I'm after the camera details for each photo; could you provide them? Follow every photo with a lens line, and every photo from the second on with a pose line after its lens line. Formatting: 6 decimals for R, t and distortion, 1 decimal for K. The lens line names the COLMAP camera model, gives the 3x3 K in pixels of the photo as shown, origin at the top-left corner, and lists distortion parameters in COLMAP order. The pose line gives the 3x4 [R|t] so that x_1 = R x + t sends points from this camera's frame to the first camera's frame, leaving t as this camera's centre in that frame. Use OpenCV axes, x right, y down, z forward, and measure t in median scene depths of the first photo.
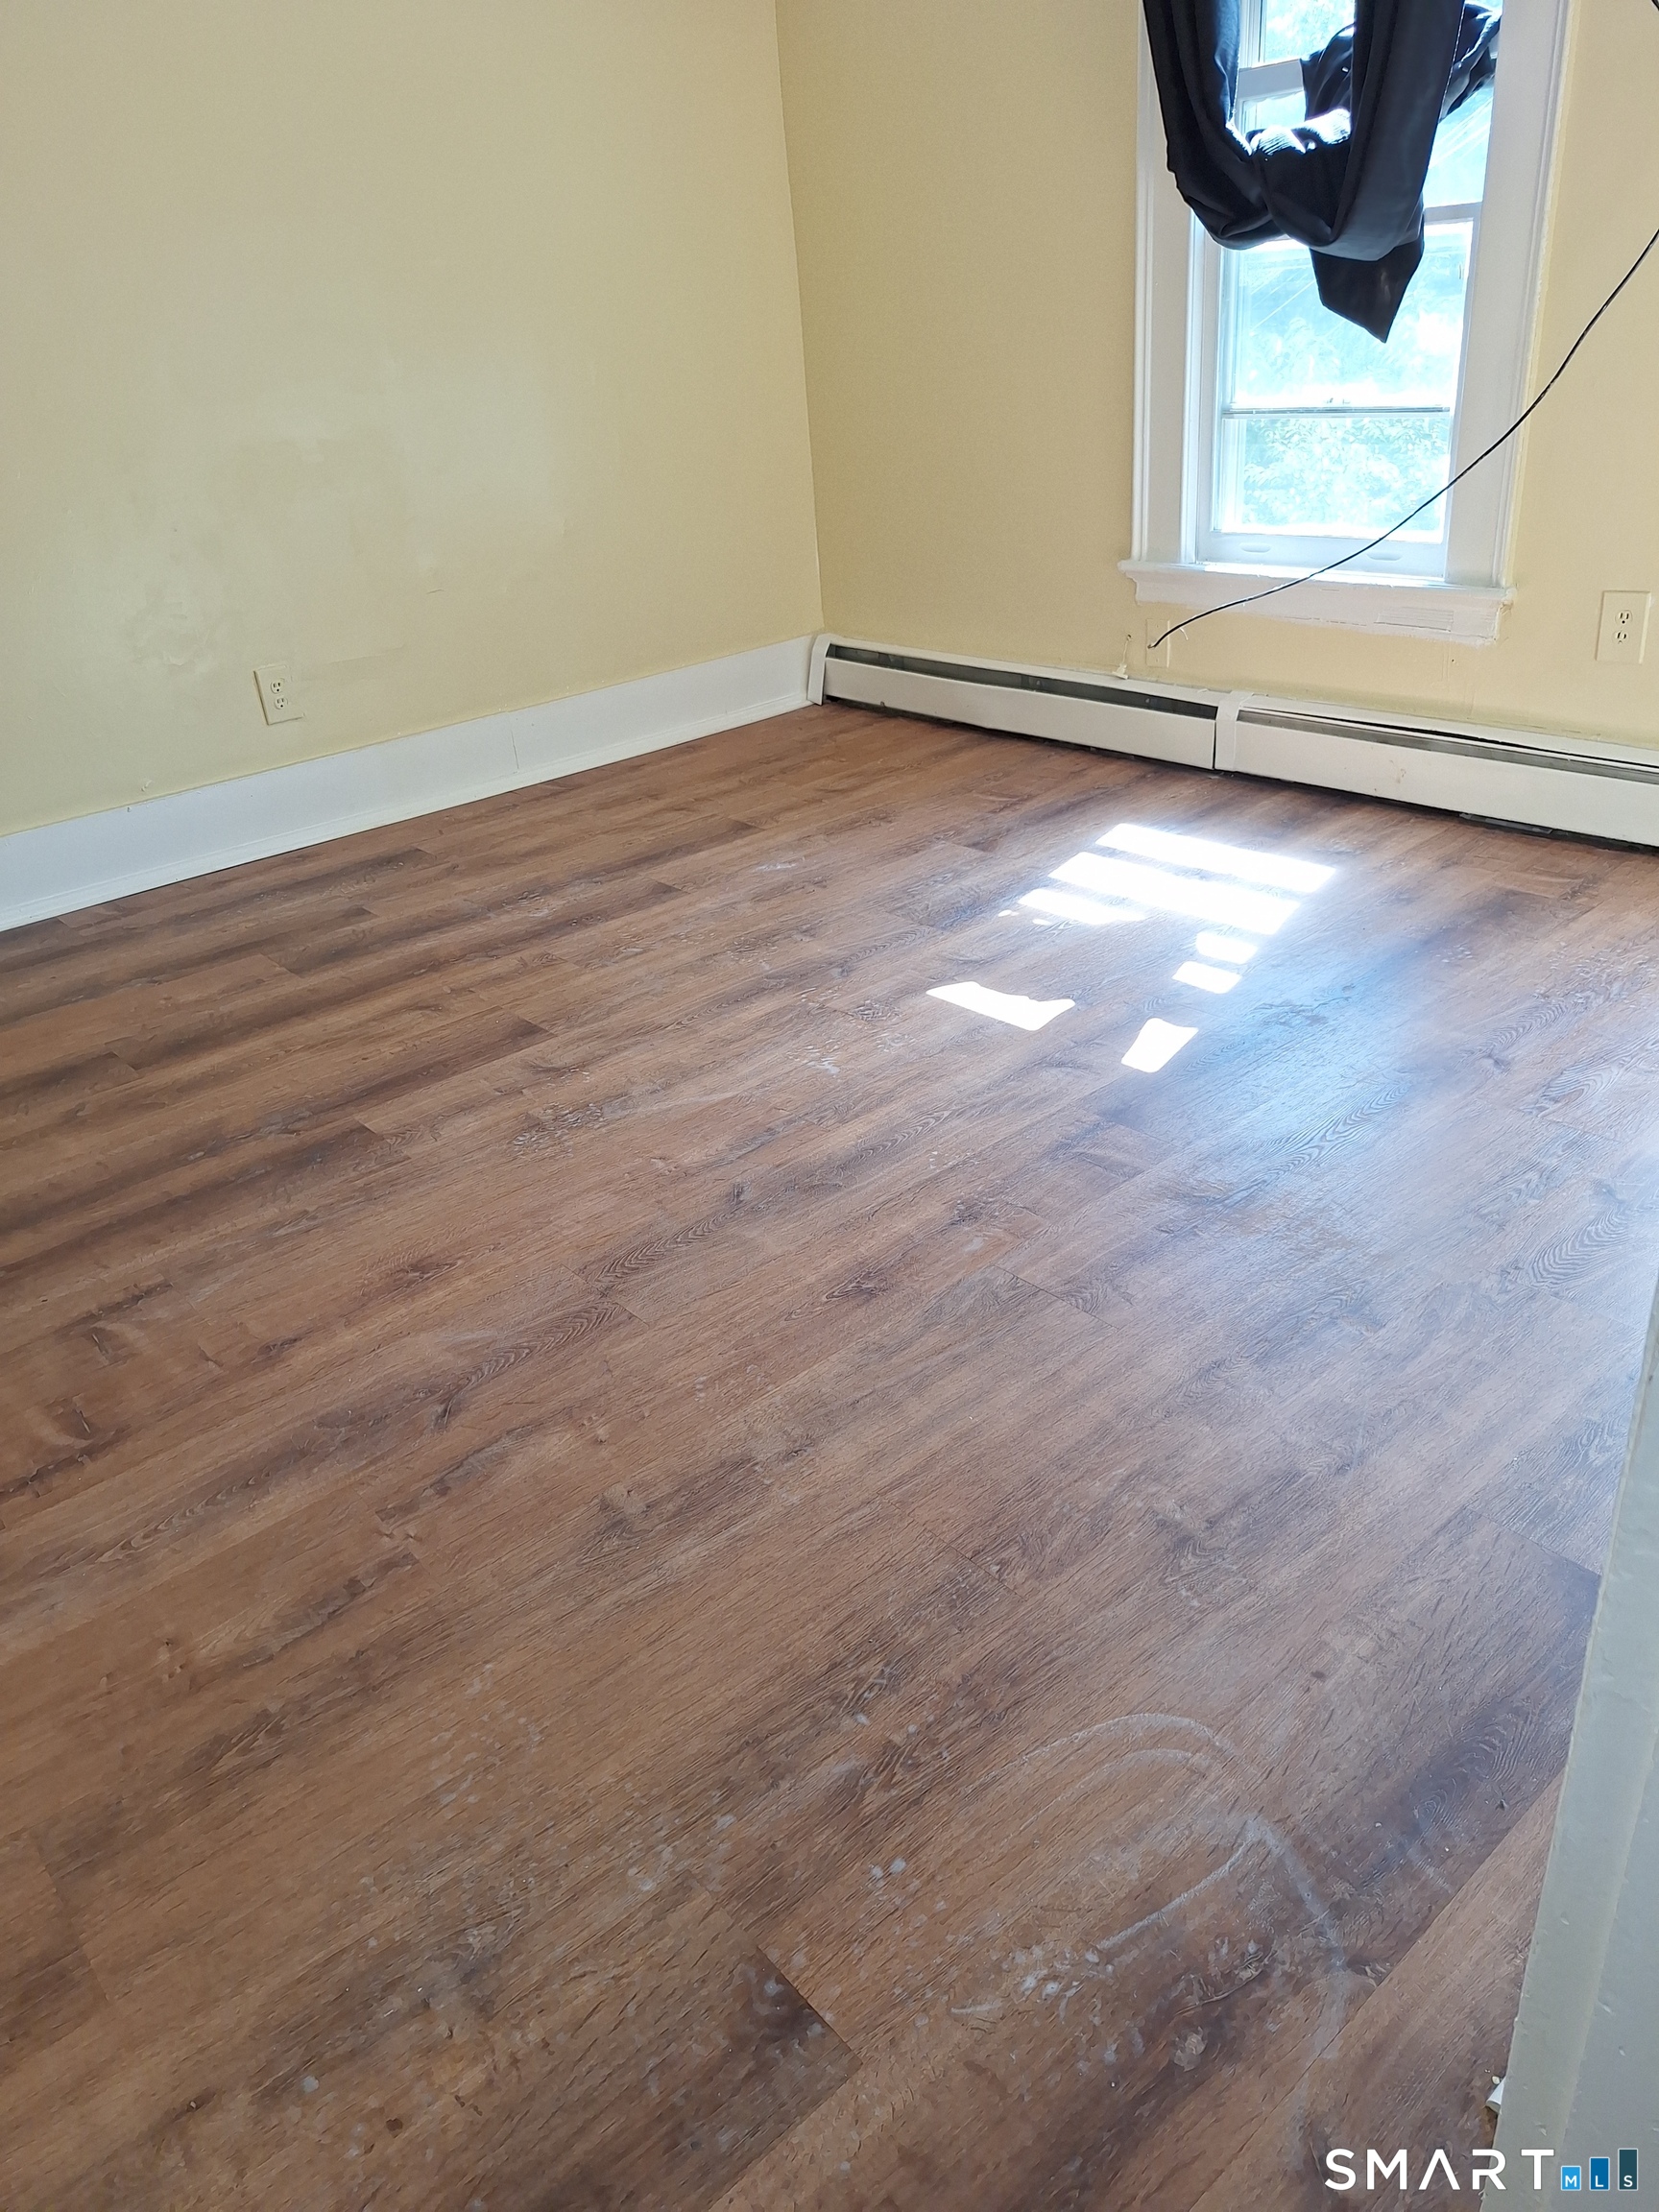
lens RADIAL K [[1536.7, 0, 836.3], [0, 1536.7, 1107.5], [0, 0, 1]] dist [0.139272, -0.188807]
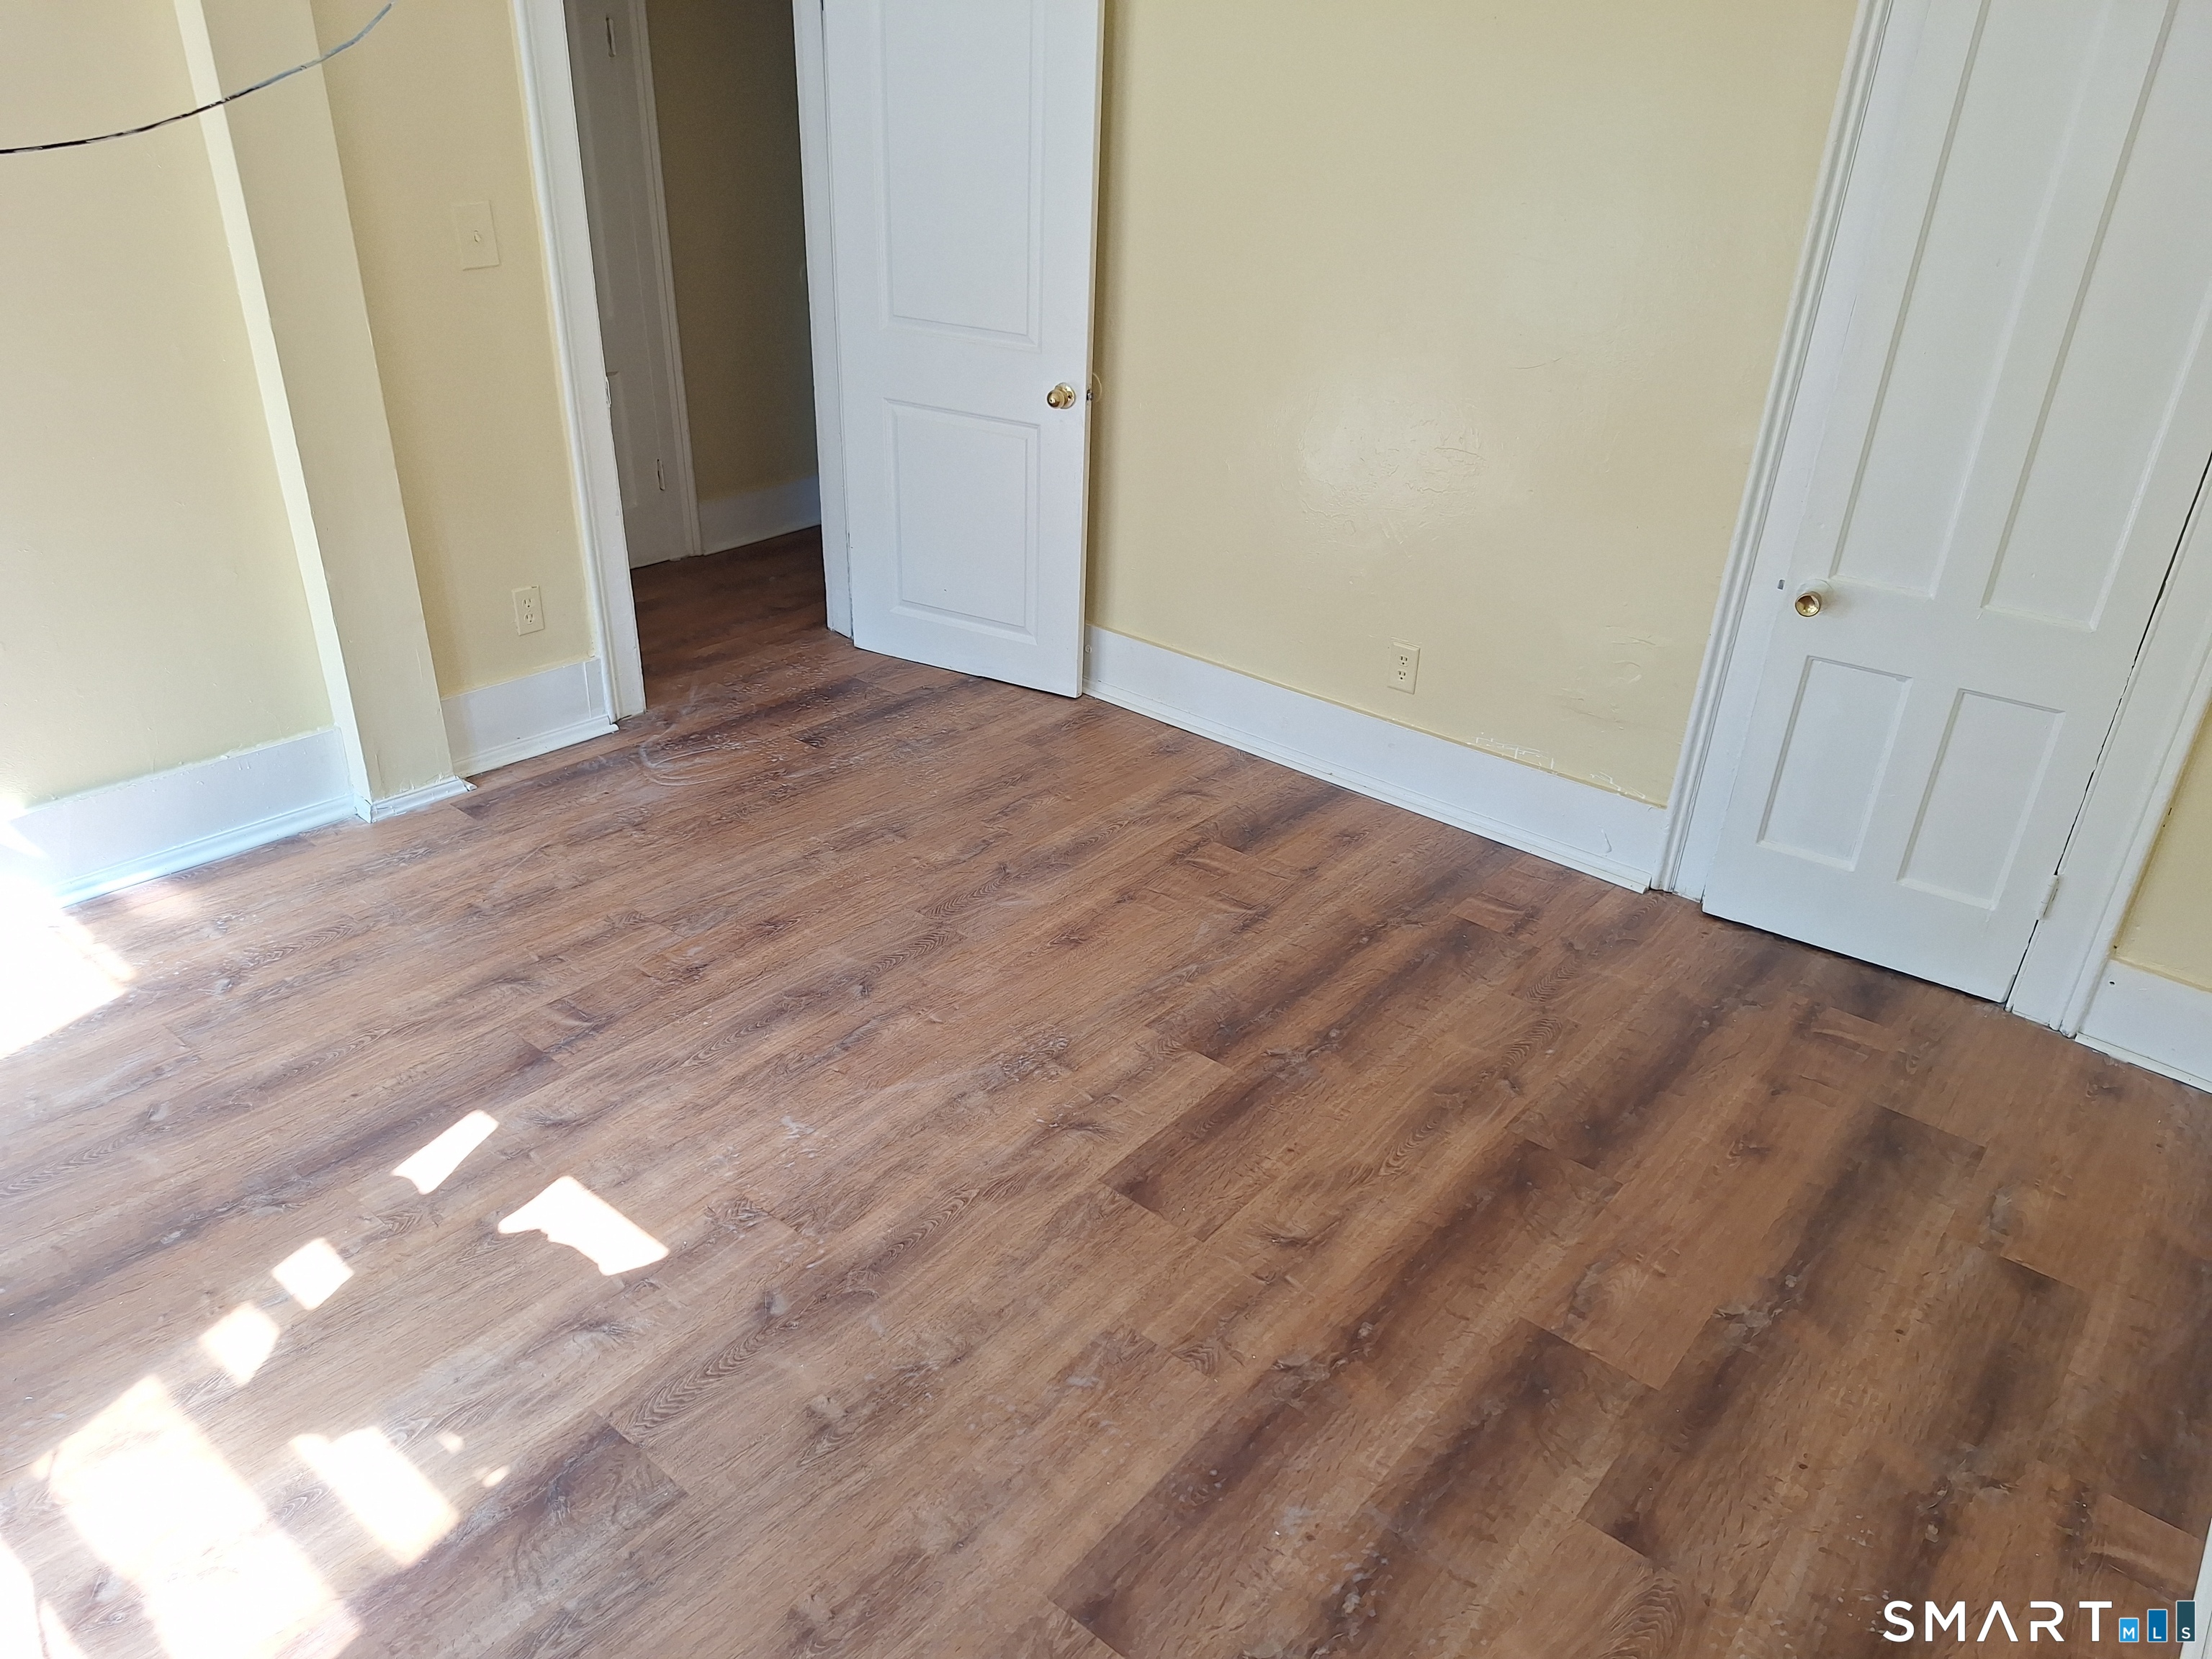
lens RADIAL K [[1536.7, 0, 1106.0], [0, 1536.7, 829.5], [0, 0, 1]] dist [0.139272, -0.188807]
pose [[-0.985224, 0.113534, -0.128235, -0.100813], [-0.041350, 0.568901, 0.821366, -0.997921], [0.166206, 0.814532, -0.555800, 1.467246]]
